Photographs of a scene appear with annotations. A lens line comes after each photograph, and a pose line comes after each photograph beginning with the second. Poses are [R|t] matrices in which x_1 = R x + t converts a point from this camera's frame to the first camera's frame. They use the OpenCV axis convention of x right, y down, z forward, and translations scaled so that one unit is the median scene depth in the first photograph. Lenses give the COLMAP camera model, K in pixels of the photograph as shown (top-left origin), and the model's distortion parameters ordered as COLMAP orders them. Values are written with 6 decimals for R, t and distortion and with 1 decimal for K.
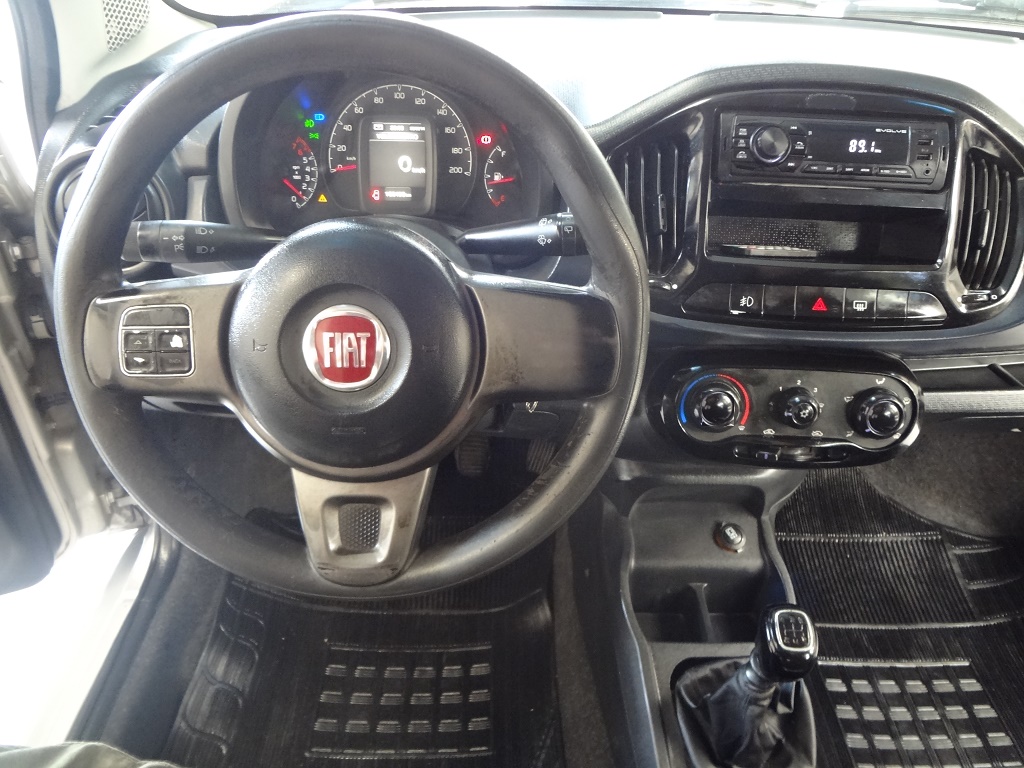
lens RADIAL K [[765.1, 0, 511.8], [0, 765.1, 378.5], [0, 0, 1]] dist [-0.049721, 0.011068]
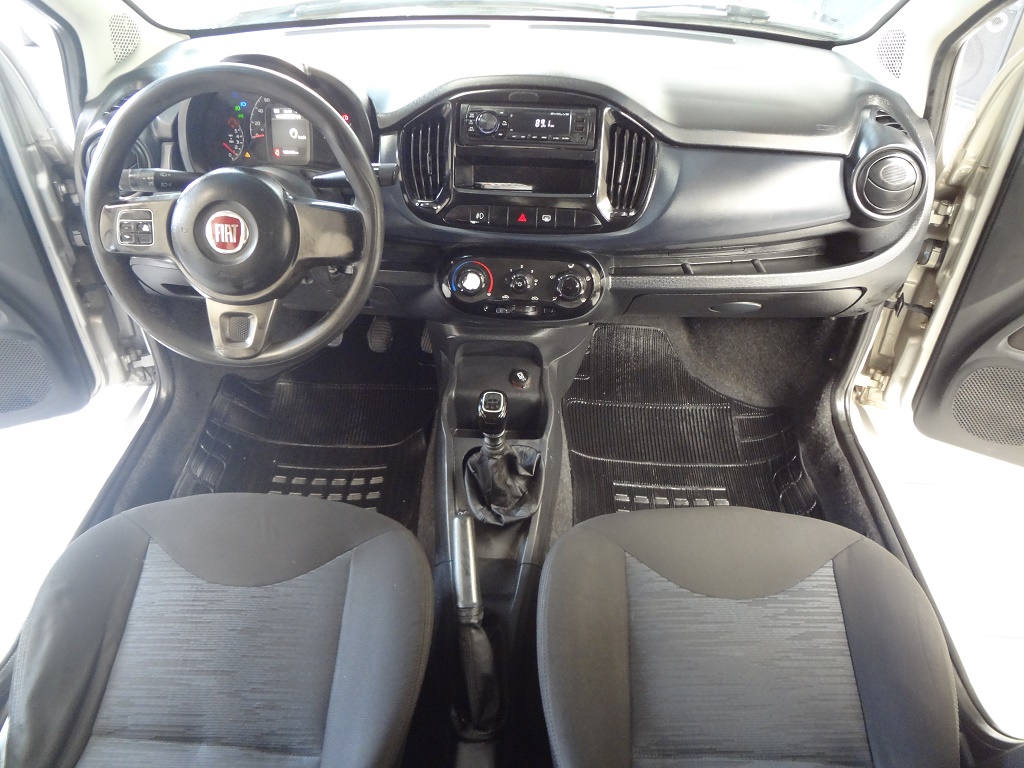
lens RADIAL K [[765.1, 0, 512.3], [0, 765.1, 381.9], [0, 0, 1]] dist [-0.049721, 0.011068]
pose [[0.999038, 0.014895, -0.041235, 0.404195], [-0.012166, 0.997768, 0.065652, 0.138407], [0.042120, -0.065087, 0.996990, -0.640306]]
